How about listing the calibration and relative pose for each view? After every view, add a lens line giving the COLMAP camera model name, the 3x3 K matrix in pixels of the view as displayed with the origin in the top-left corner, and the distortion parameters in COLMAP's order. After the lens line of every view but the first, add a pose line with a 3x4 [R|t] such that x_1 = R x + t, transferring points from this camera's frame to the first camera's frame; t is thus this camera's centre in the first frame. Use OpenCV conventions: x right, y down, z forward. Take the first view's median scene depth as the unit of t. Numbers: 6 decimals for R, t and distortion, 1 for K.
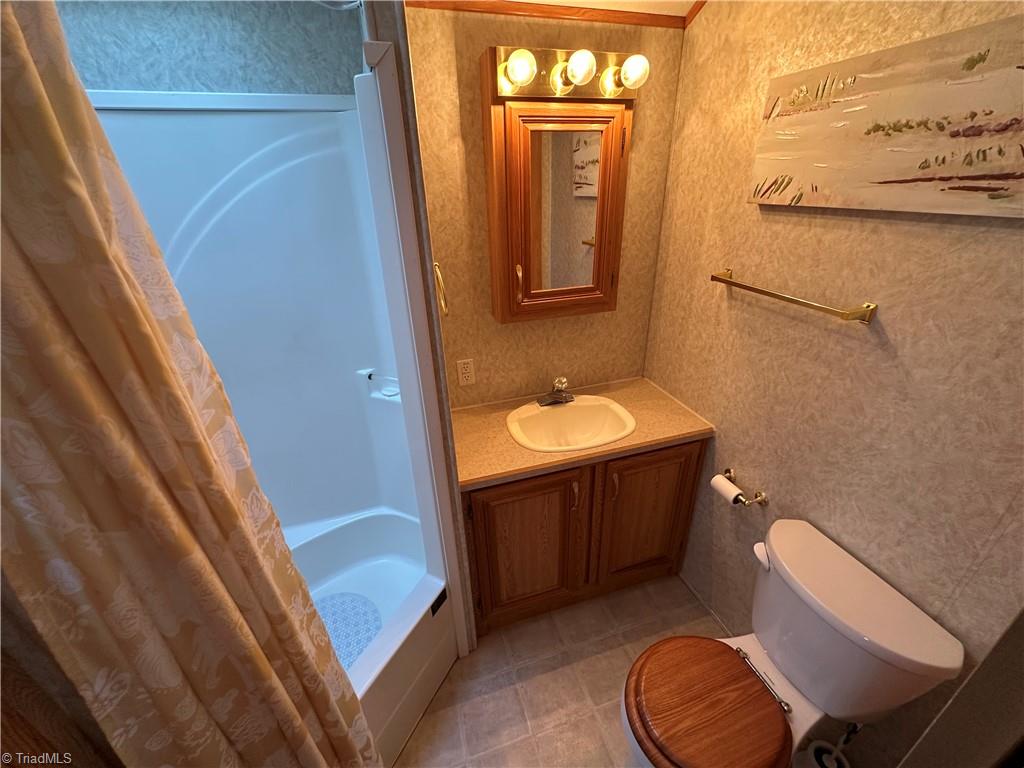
lens RADIAL K [[408.8, 0, 514.3], [0, 408.8, 382.6], [0, 0, 1]] dist [0.000213, 0.000039]
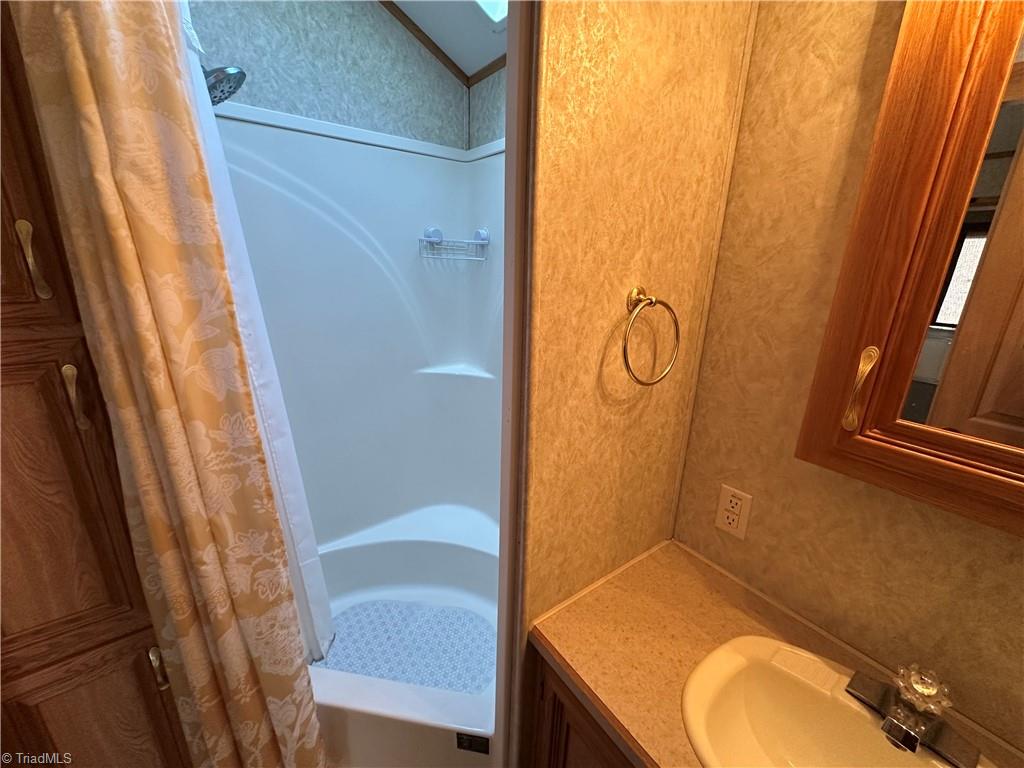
lens RADIAL K [[408.8, 0, 517.0], [0, 408.8, 385.5], [0, 0, 1]] dist [0.000213, 0.000039]
pose [[0.318703, 0.310414, -0.895584, 0.266679], [-0.449706, 0.881259, 0.145417, -0.141934], [0.834381, 0.356405, 0.420455, 0.507735]]
